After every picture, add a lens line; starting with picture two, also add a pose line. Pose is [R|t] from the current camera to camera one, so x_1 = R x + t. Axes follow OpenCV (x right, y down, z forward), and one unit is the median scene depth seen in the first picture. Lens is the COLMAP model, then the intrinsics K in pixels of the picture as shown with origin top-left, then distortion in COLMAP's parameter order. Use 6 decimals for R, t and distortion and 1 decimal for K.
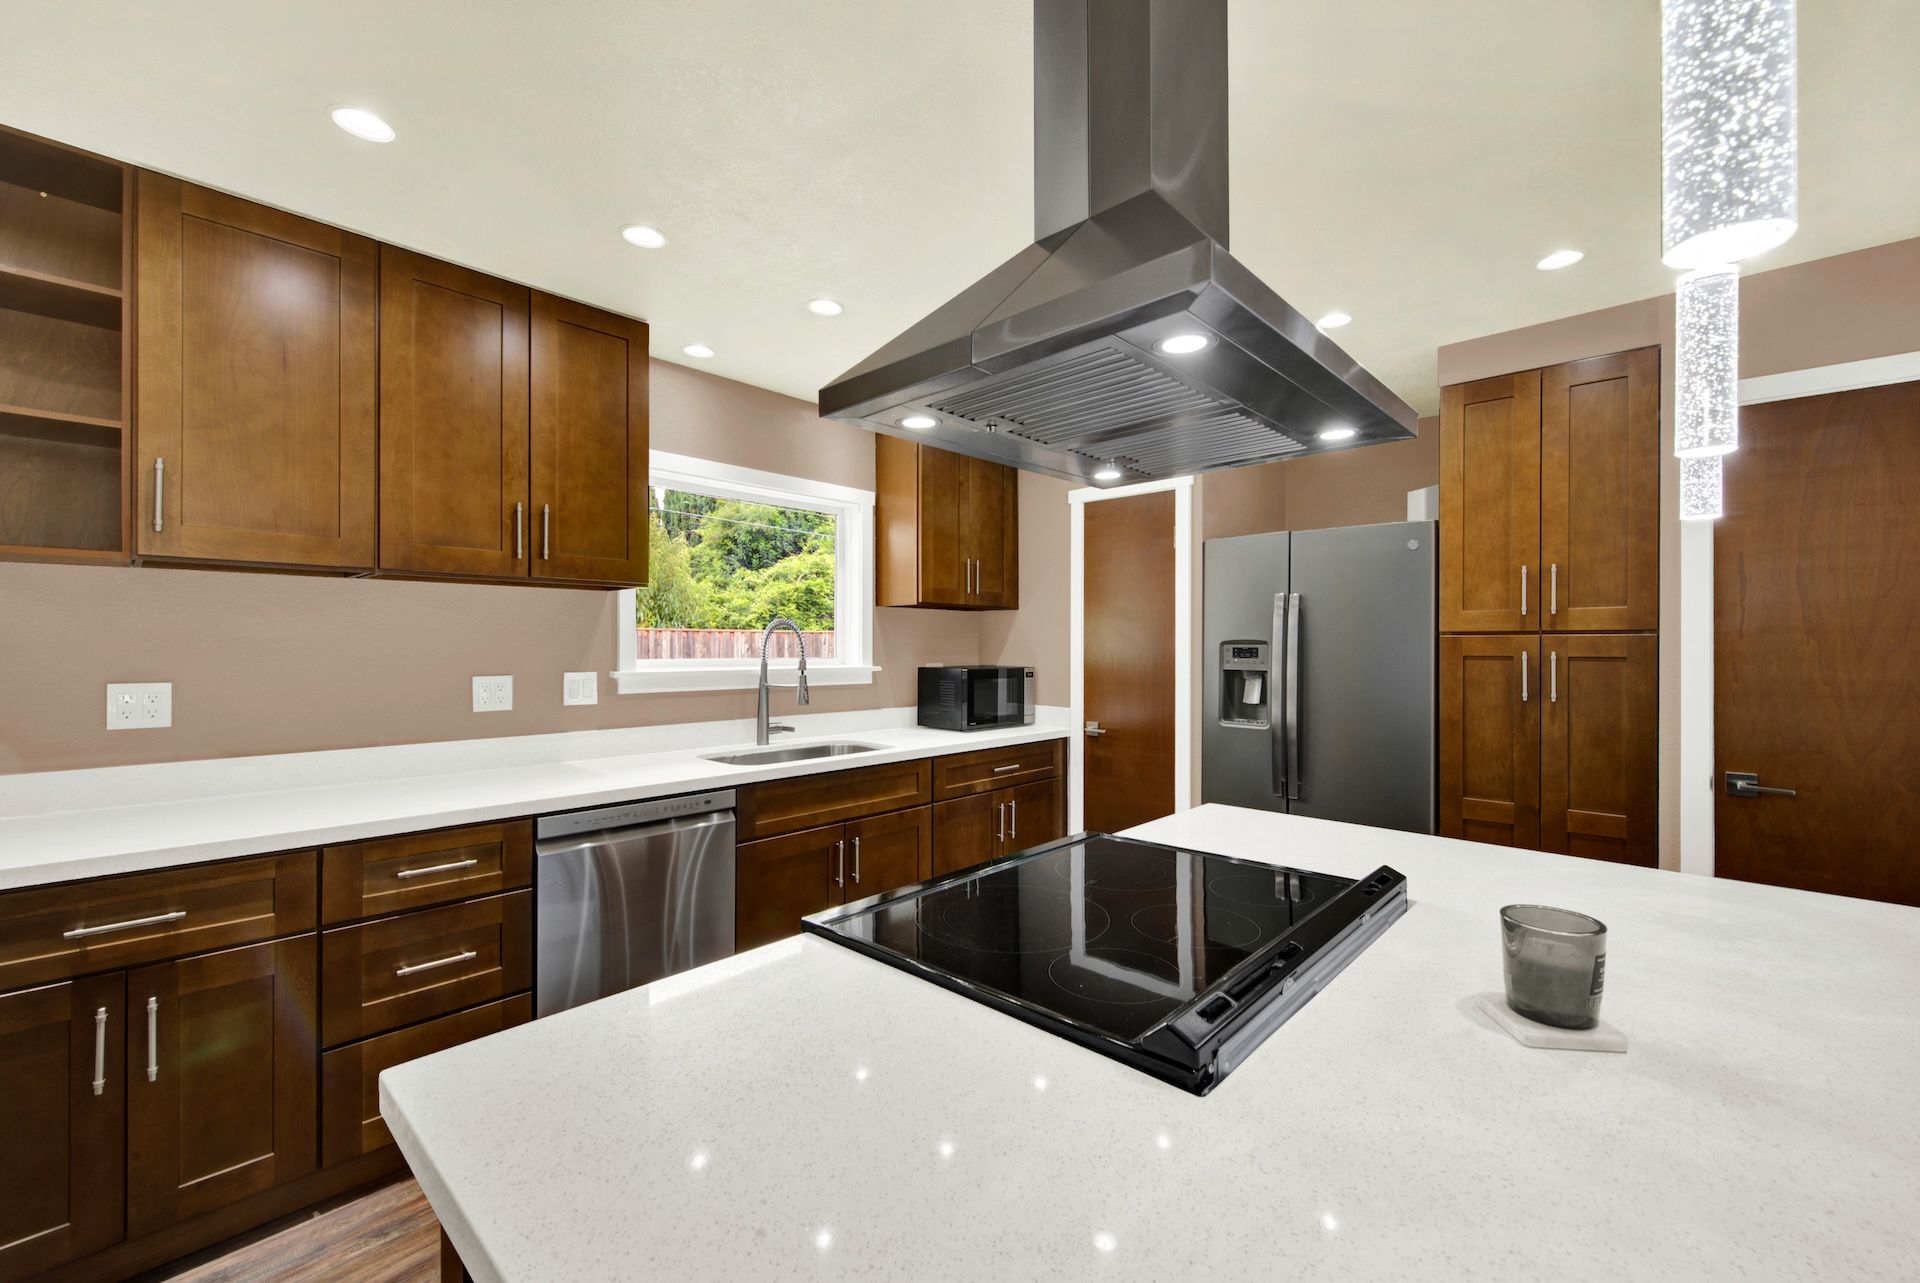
lens RADIAL K [[779.5, 0, 968.1], [0, 779.5, 644.3], [0, 0, 1]] dist [0.004620, -0.002886]
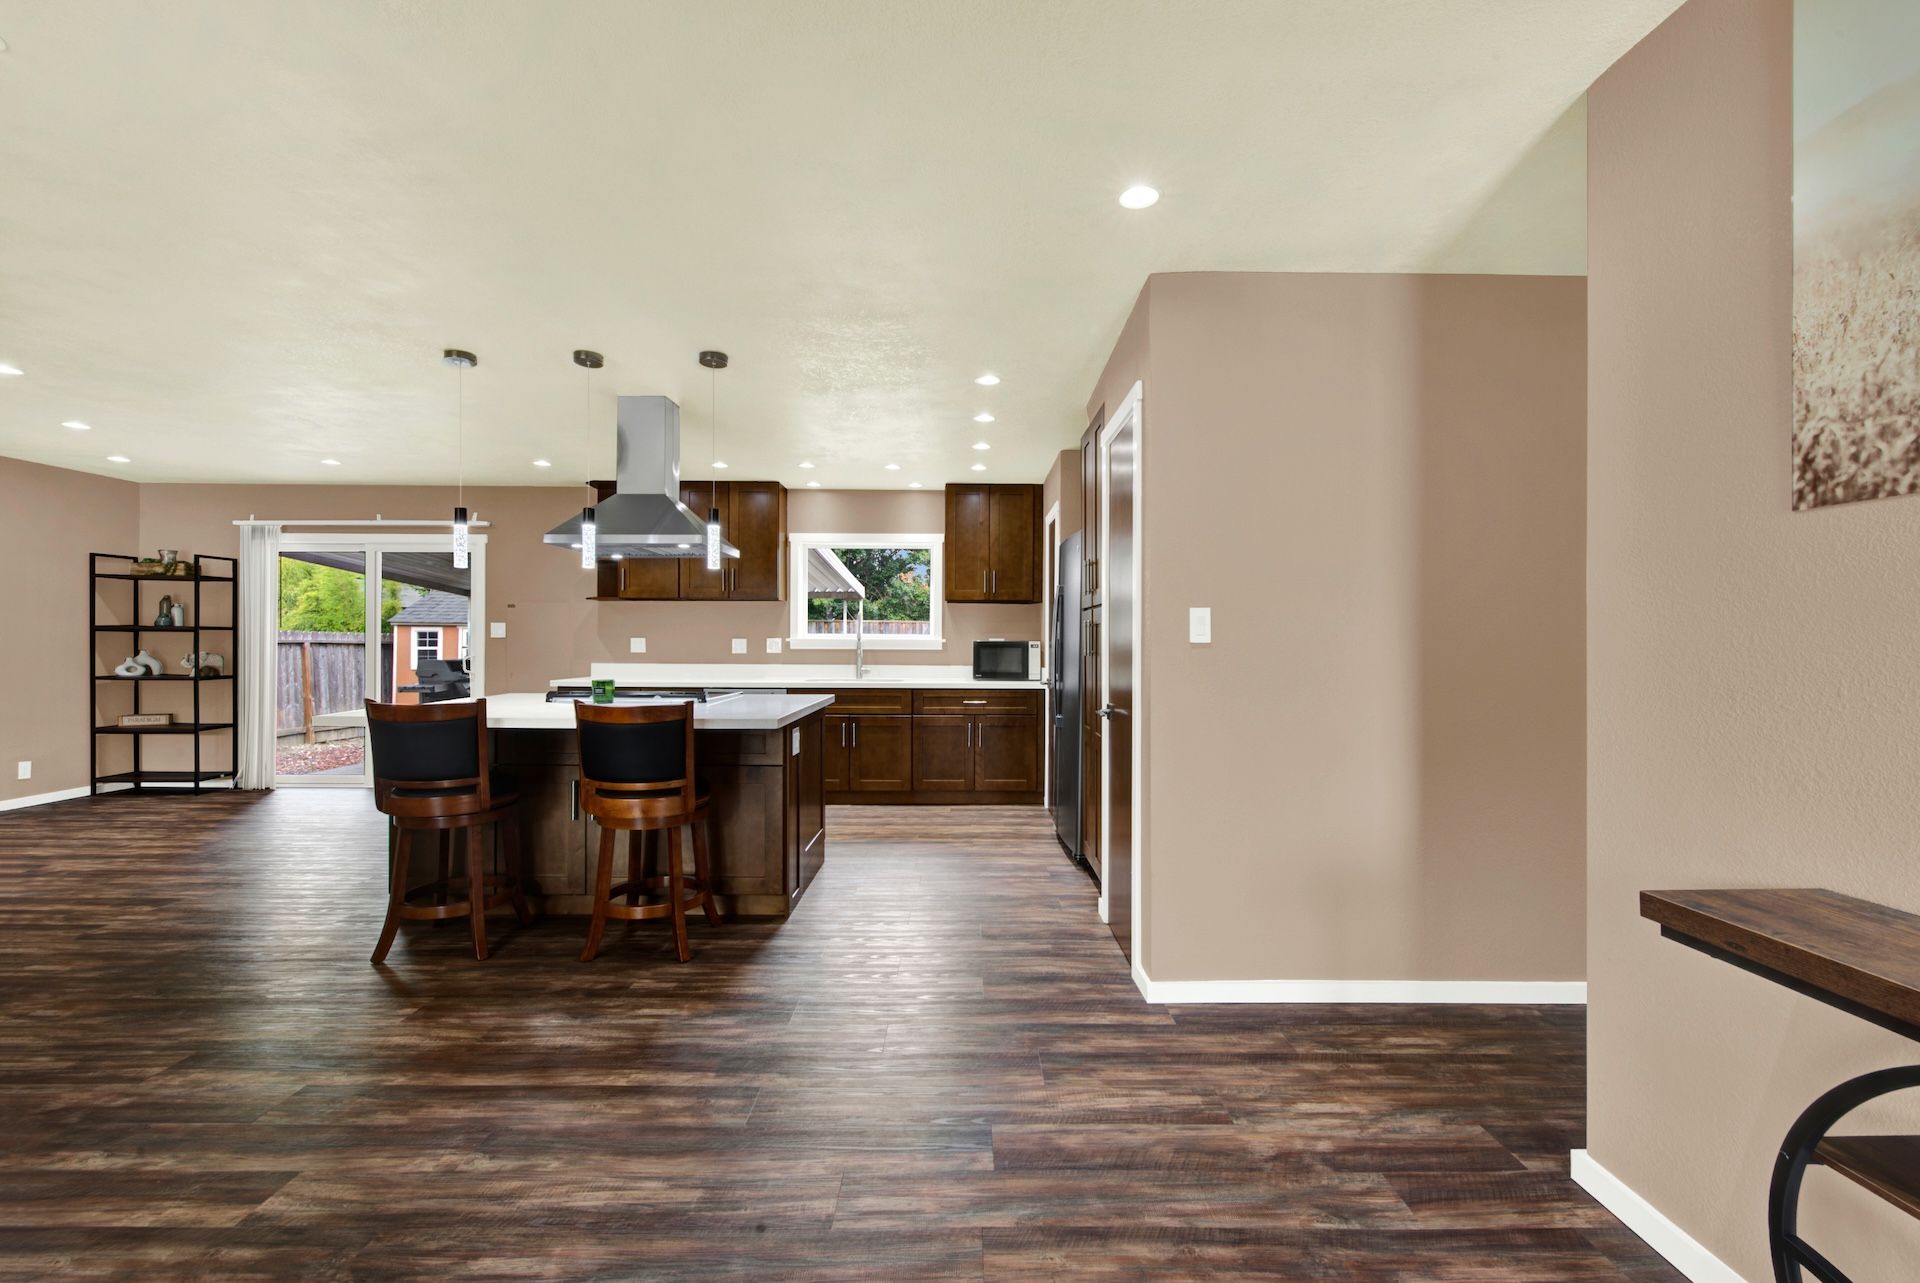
lens RADIAL K [[779.5, 0, 964.9], [0, 779.5, 642.4], [0, 0, 1]] dist [0.004620, -0.002886]
pose [[0.681932, 0.002223, -0.731412, 1.473419], [-0.001194, 0.999997, 0.001927, 0.042154], [0.731415, -0.000441, 0.681933, -0.118492]]
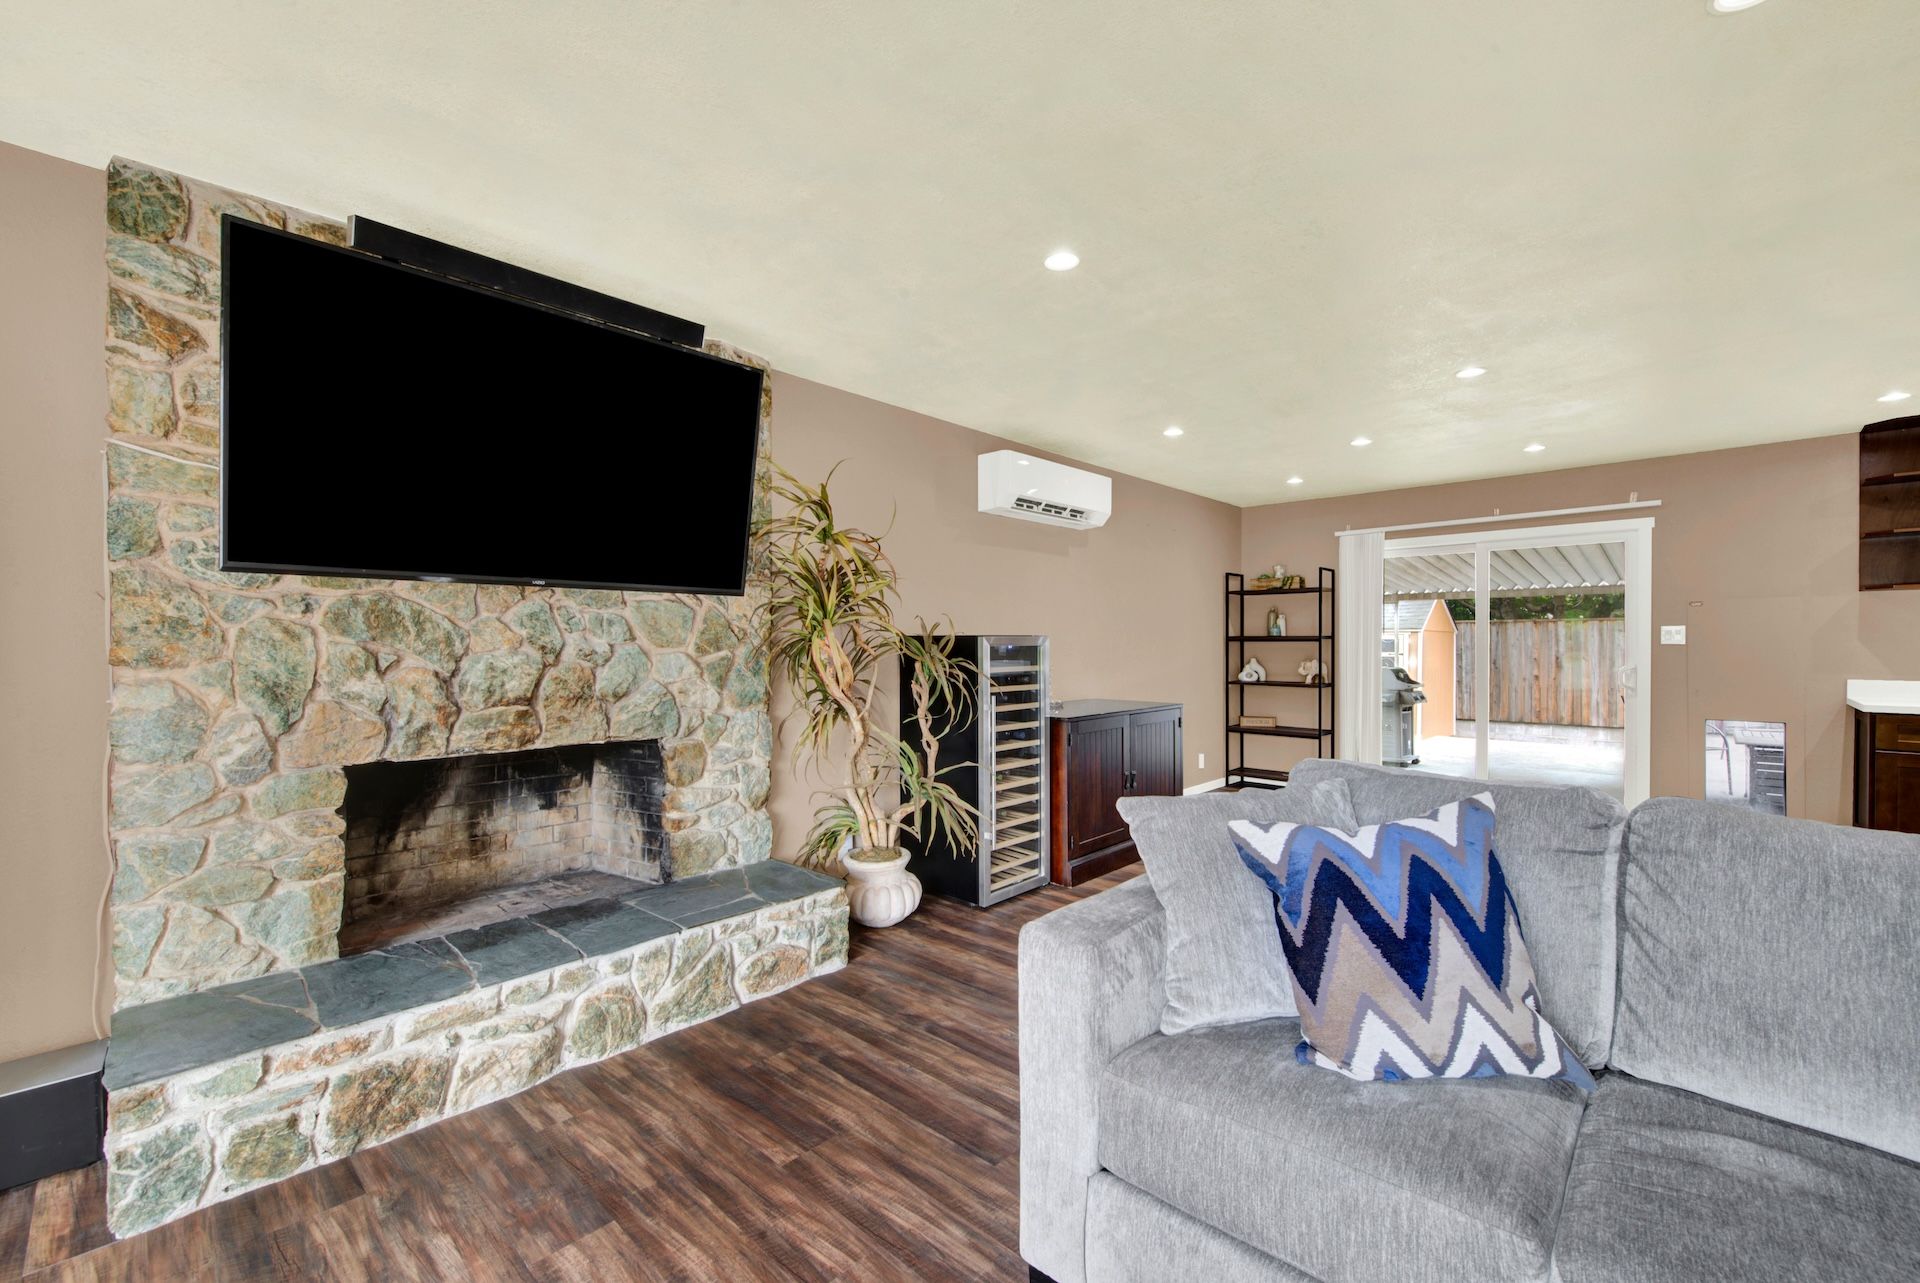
lens RADIAL K [[779.5, 0, 966.8], [0, 779.5, 652.8], [0, 0, 1]] dist [0.004620, -0.002886]
pose [[-0.009470, 0.007501, -0.999927, 0.745518], [0.005415, 0.999958, 0.007449, 0.031803], [0.999940, -0.005344, -0.009511, -1.136244]]
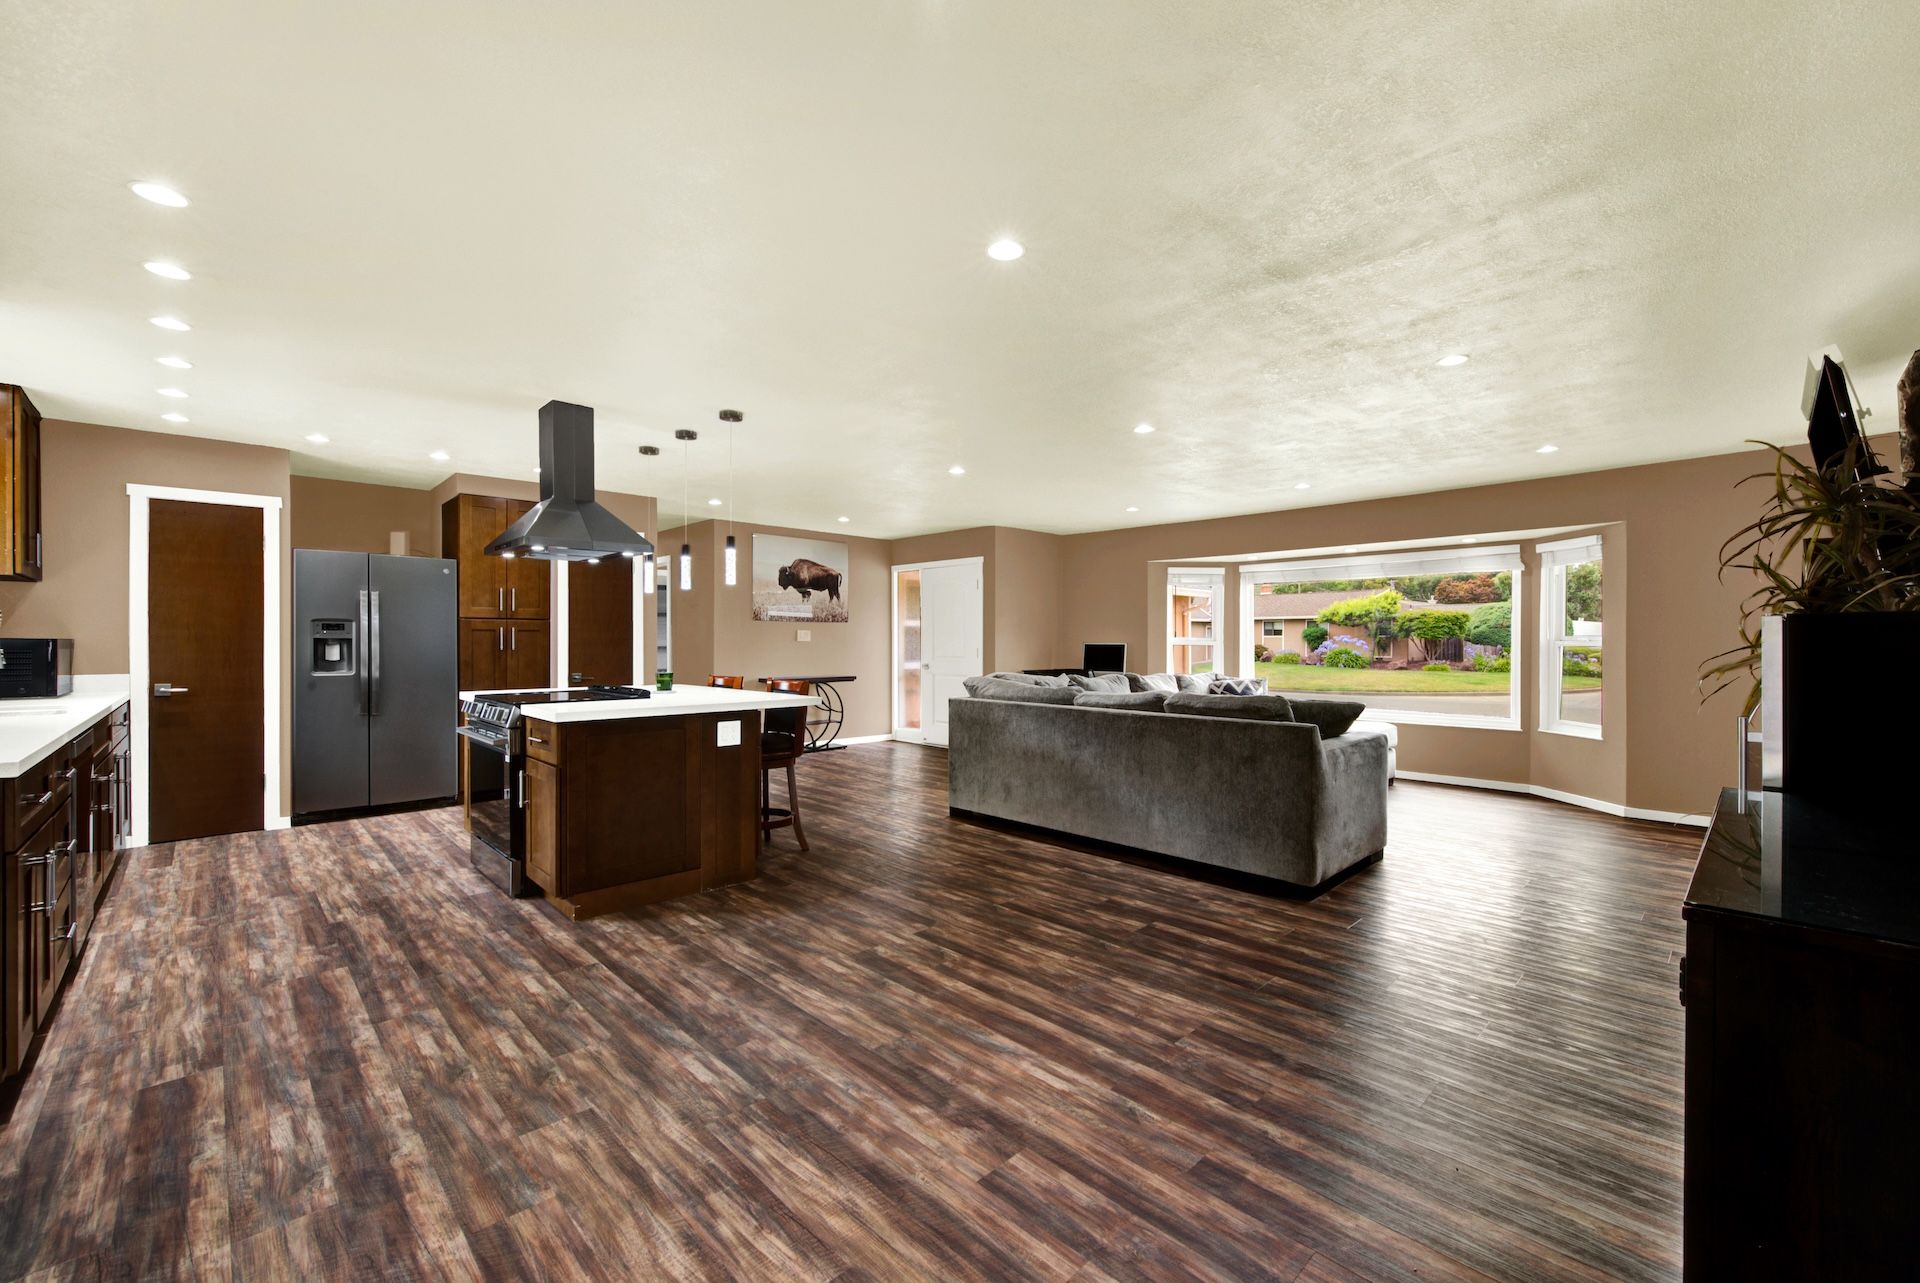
lens RADIAL K [[779.5, 0, 962.7], [0, 779.5, 638.9], [0, 0, 1]] dist [0.004620, -0.002886]
pose [[0.060755, 0.002071, 0.998151, -1.281762], [-0.004419, 0.999989, -0.001805, 0.037009], [-0.998143, -0.004301, 0.060763, -0.389388]]
